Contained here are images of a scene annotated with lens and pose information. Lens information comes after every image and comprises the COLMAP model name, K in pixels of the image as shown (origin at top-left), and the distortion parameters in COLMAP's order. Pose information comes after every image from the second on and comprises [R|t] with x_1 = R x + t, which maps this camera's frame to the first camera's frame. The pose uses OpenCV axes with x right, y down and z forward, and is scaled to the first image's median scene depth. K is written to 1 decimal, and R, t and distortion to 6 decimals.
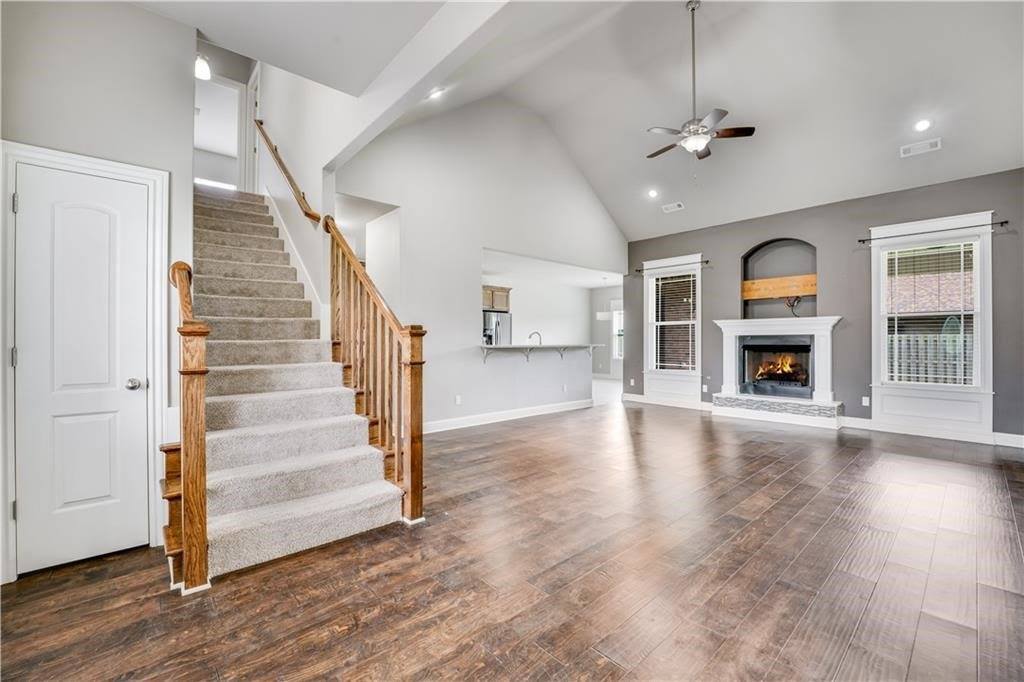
lens RADIAL K [[425.1, 0, 514.7], [0, 425.1, 334.6], [0, 0, 1]] dist [-0.019635, 0.003647]
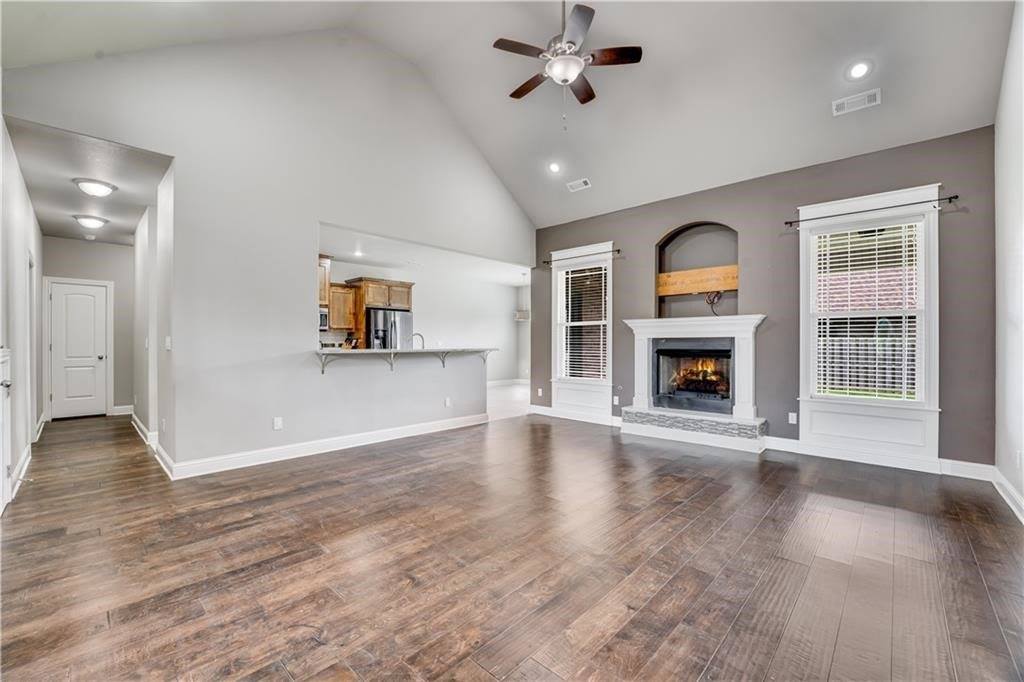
lens RADIAL K [[413.3, 0, 515.6], [0, 413.3, 338.8], [0, 0, 1]] dist [-0.020080, 0.003346]
pose [[0.996531, 0.001523, 0.083207, 0.193162], [-0.001786, 0.999994, 0.003087, 0.001623], [-0.083201, -0.003225, 0.996528, 0.208110]]
